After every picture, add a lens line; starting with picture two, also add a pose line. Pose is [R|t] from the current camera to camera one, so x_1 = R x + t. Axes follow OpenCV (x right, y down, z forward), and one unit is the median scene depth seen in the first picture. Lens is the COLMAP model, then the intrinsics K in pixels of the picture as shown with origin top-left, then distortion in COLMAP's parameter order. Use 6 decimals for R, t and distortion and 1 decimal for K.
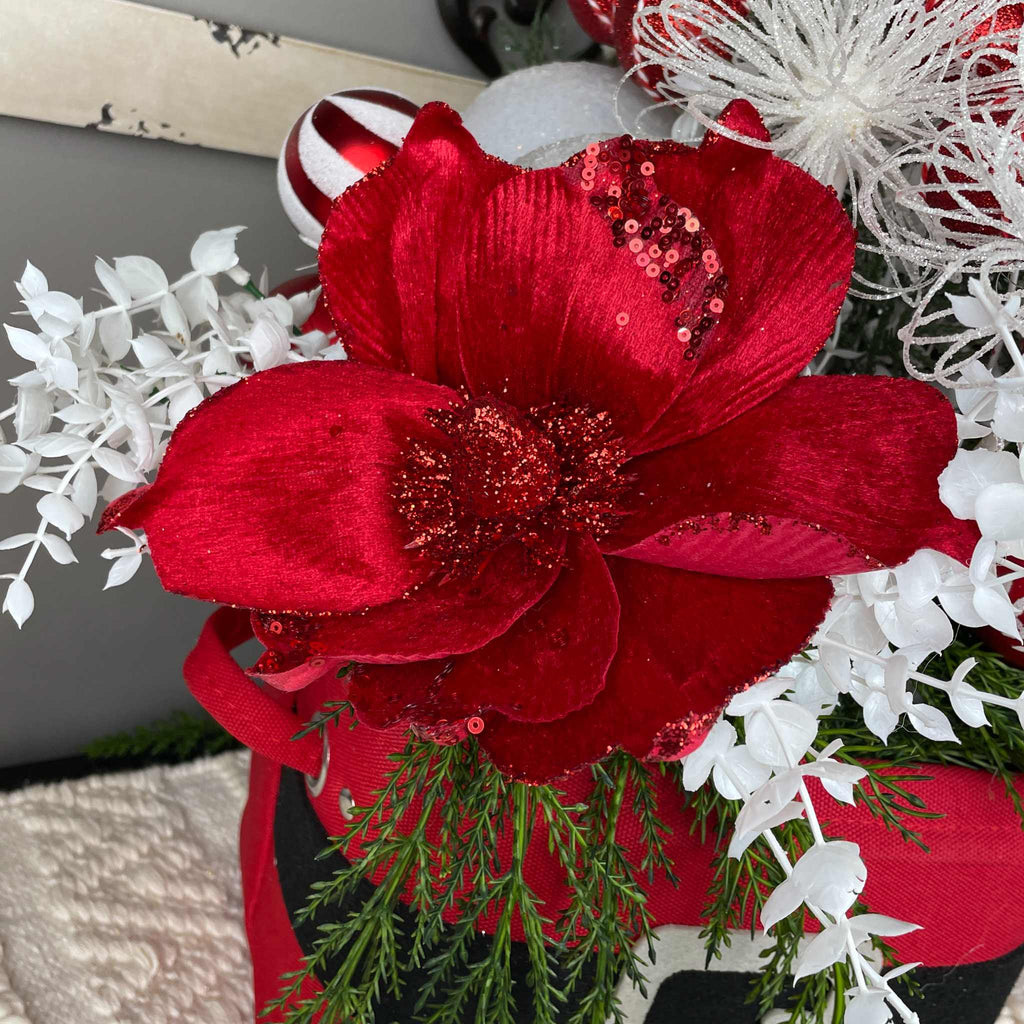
lens RADIAL K [[1234.6, 0, 499.5], [0, 1234.6, 446.0], [0, 0, 1]] dist [0.051837, -0.059218]
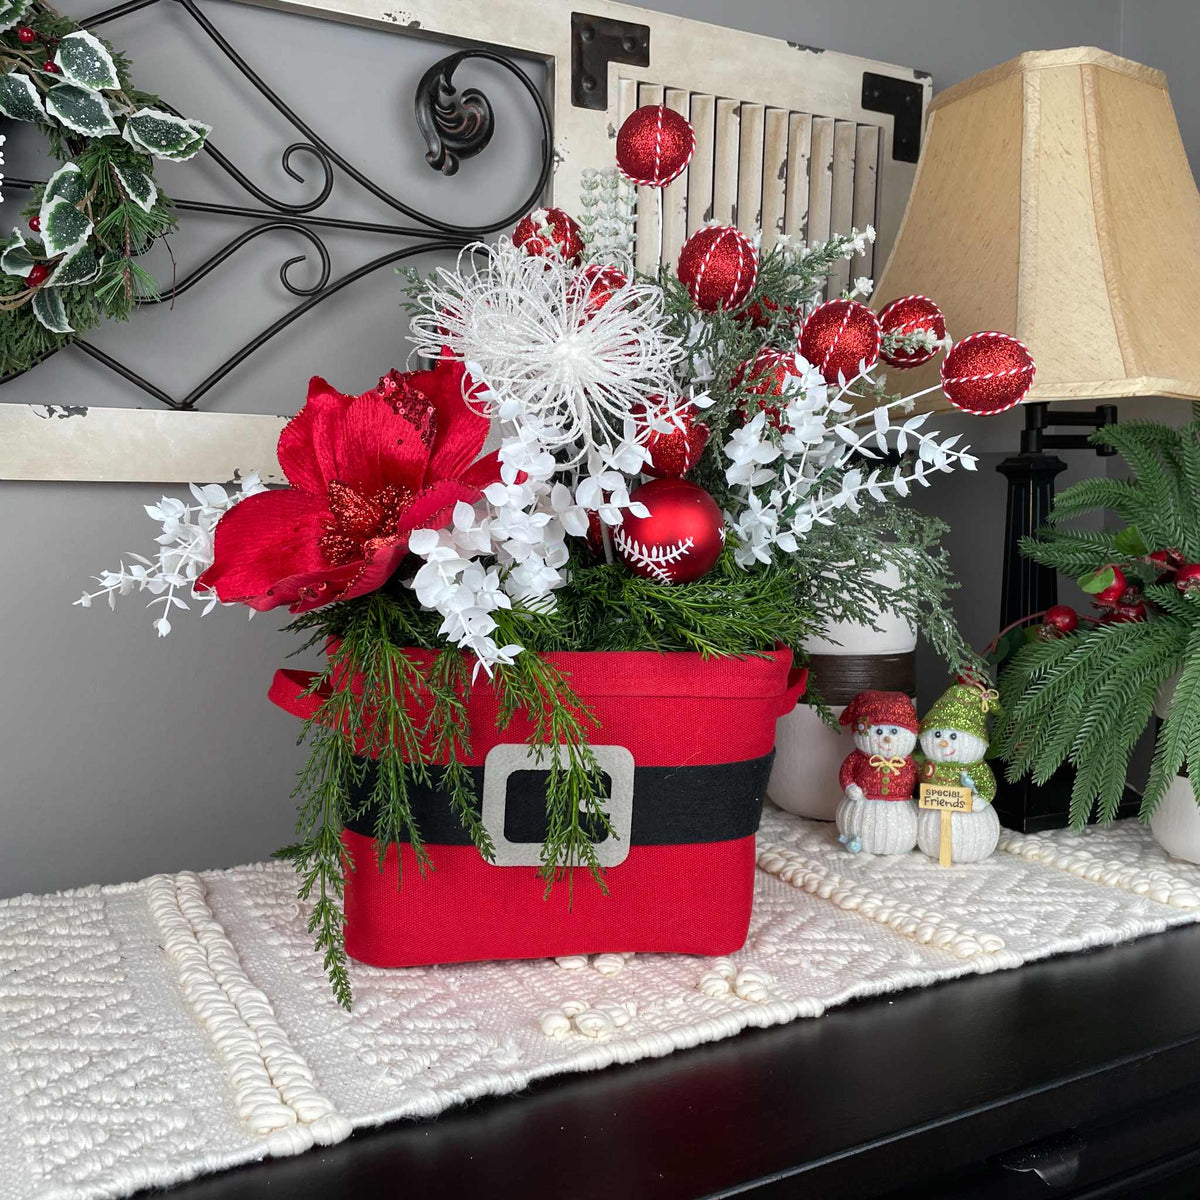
lens RADIAL K [[1210.7, 0, 600.0], [0, 1210.7, 600.0], [0, 0, 1]] dist [0.104001, -0.171228]
pose [[0.966430, -0.218171, -0.135698, 0.671393], [0.175948, 0.946862, -0.269247, 0.806864], [0.187230, 0.236333, 0.953463, -0.943824]]
